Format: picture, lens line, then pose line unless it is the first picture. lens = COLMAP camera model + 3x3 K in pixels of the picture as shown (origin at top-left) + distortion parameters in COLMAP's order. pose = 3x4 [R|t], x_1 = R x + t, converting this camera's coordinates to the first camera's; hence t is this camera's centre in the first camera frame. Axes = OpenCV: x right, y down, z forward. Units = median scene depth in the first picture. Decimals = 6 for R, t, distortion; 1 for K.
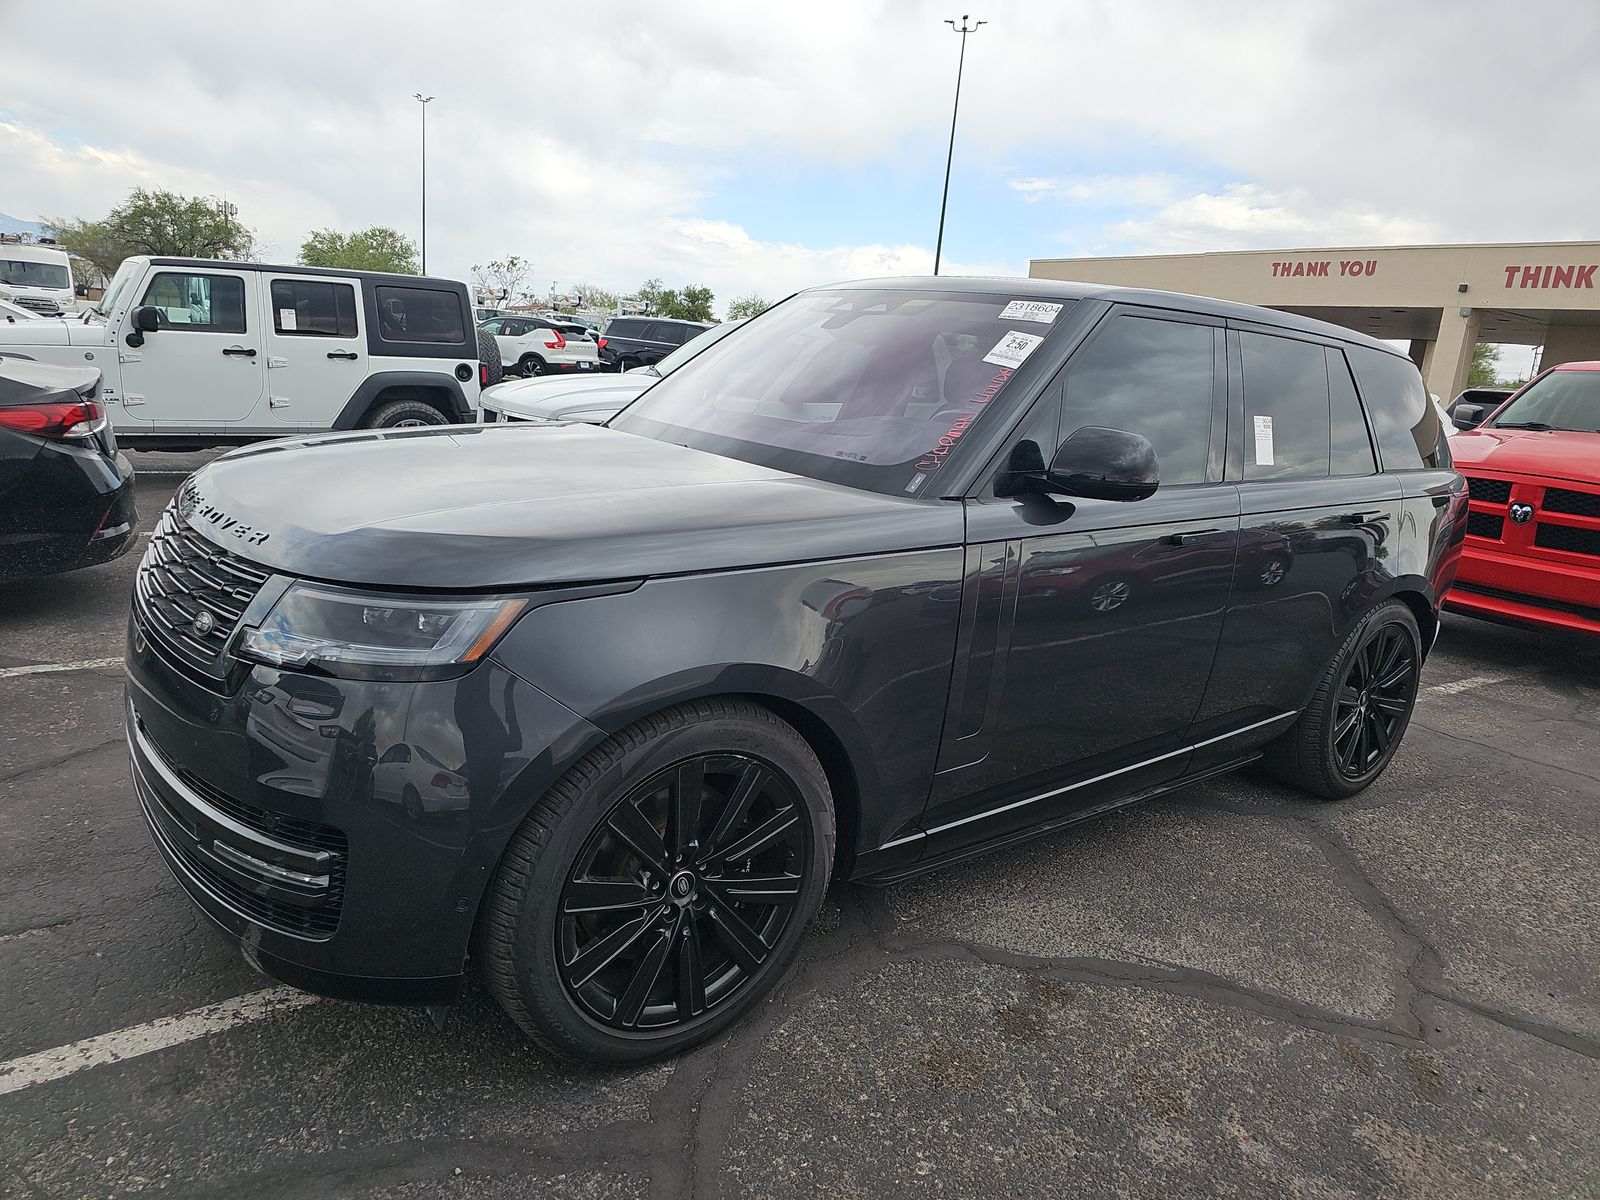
lens RADIAL K [[1079.5, 0, 809.4], [0, 1079.5, 602.3], [0, 0, 1]] dist [0.019491, -0.024982]
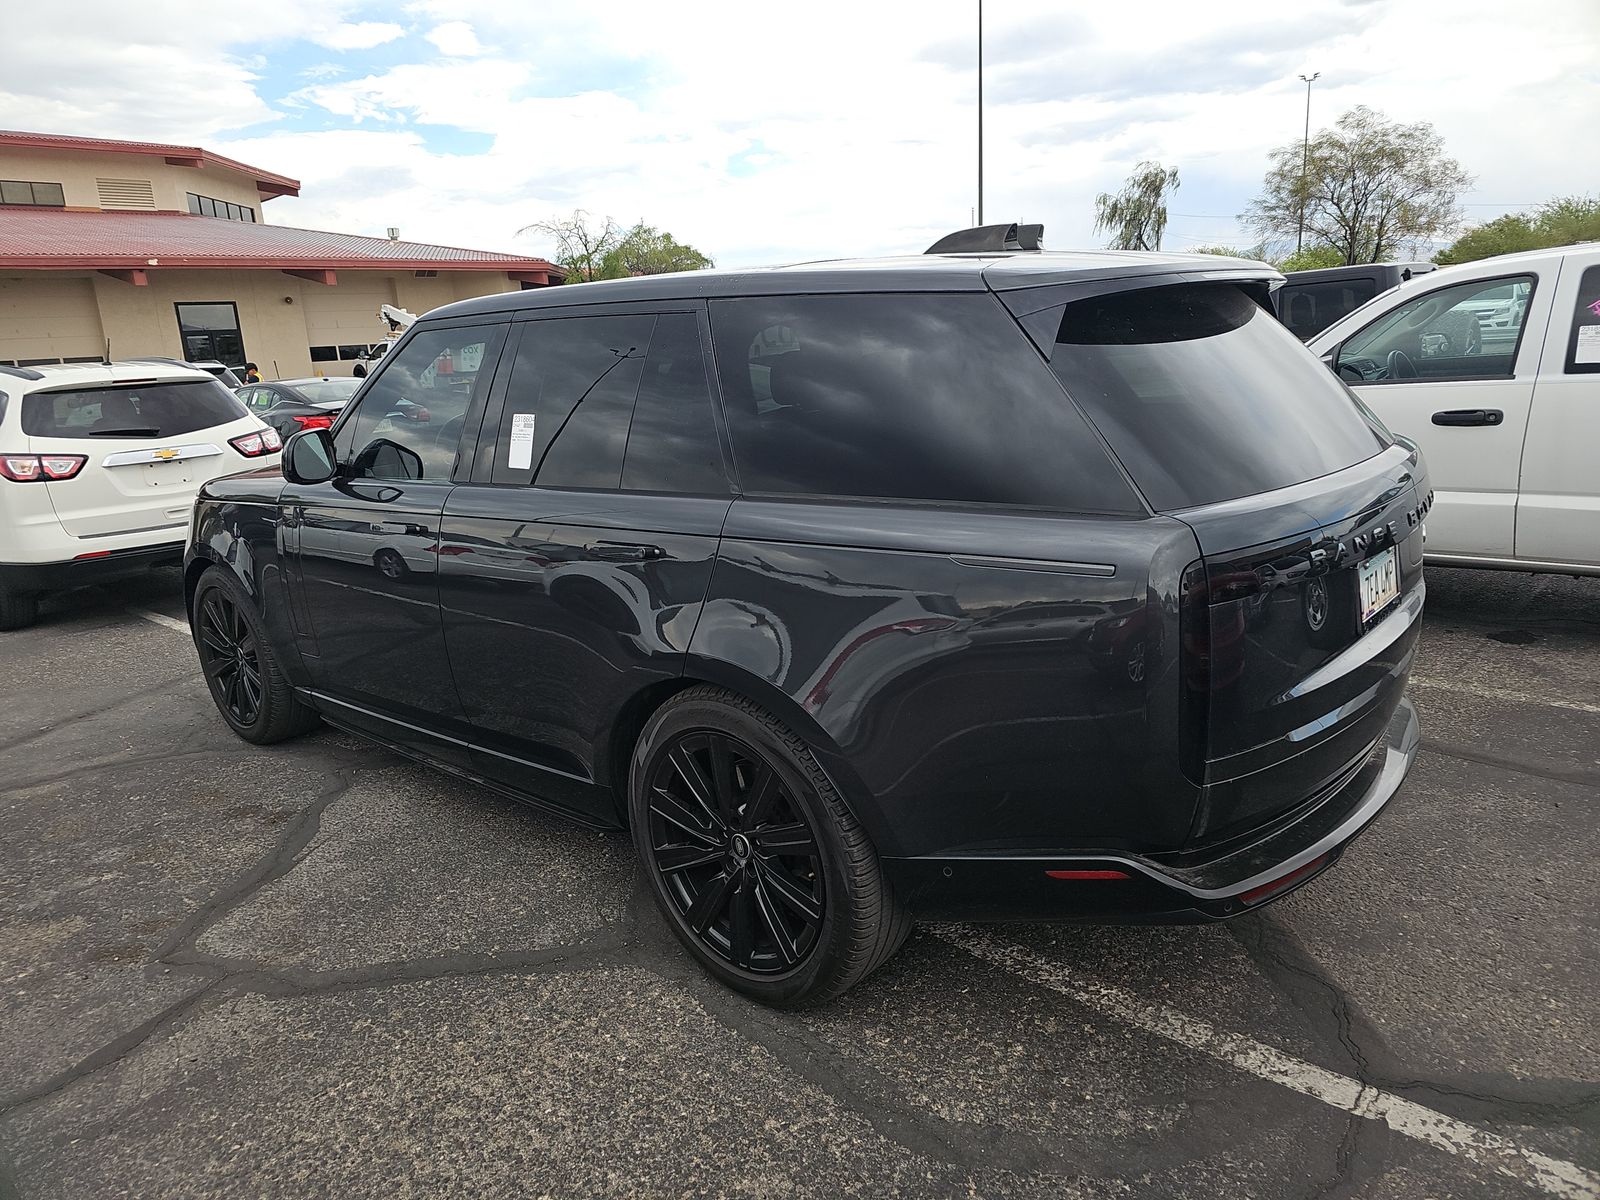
lens RADIAL K [[1079.5, 0, 795.4], [0, 1079.5, 569.2], [0, 0, 1]] dist [0.019491, -0.024982]
pose [[0.179418, 0.093195, -0.979349, 1.573811], [-0.203930, 0.977403, 0.055649, -0.160884], [0.962404, 0.189734, 0.194369, 1.220294]]
